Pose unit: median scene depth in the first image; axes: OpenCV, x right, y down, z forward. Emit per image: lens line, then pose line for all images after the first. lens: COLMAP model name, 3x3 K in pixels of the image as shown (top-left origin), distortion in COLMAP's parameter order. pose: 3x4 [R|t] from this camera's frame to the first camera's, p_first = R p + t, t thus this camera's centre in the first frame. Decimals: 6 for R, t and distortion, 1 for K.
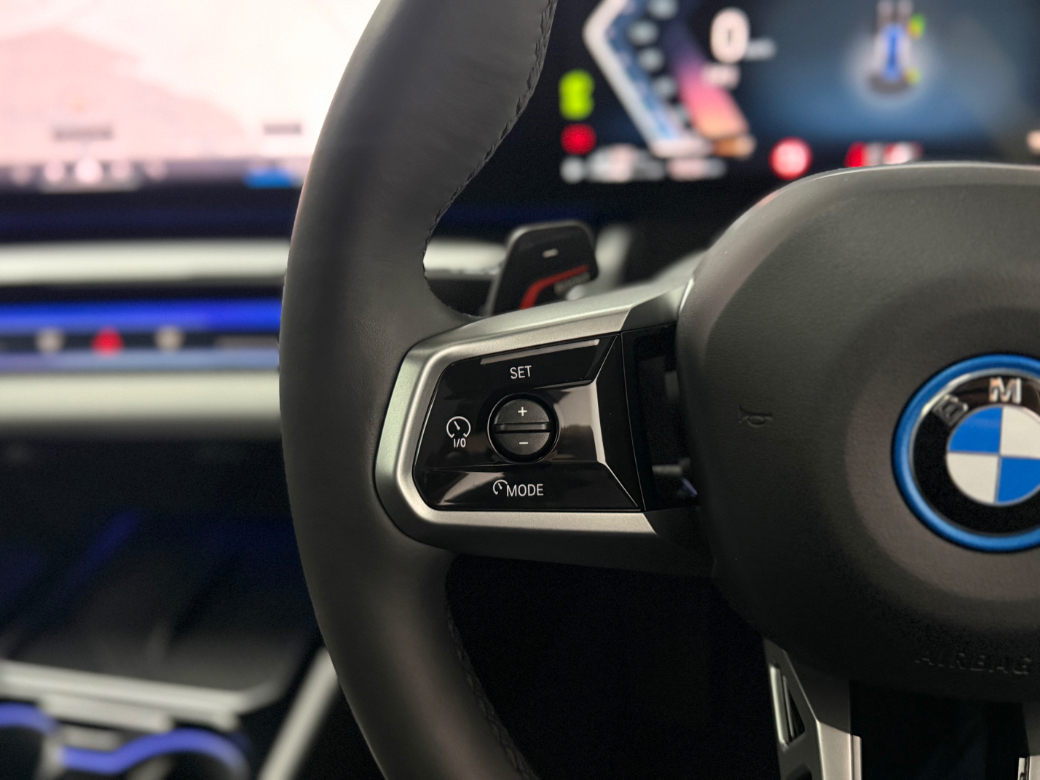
lens RADIAL K [[943.1, 0, 492.1], [0, 943.1, 392.4], [0, 0, 1]] dist [0.221846, -0.540981]
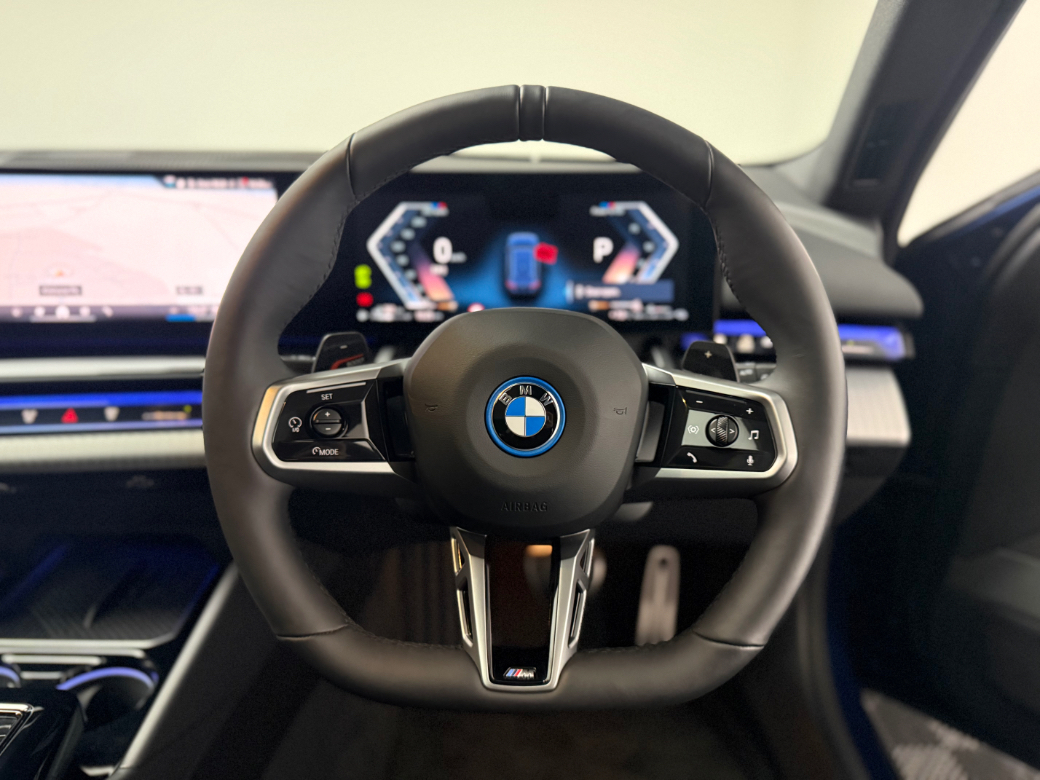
lens RADIAL K [[738.2, 0, 520.0], [0, 738.2, 390.0], [0, 0, 1]] dist [0.005267, -0.001993]
pose [[0.967079, -0.006723, 0.254386, 0.023379], [0.048511, 0.986190, -0.158355, 0.197448], [-0.249808, 0.165482, 0.954050, -0.538279]]
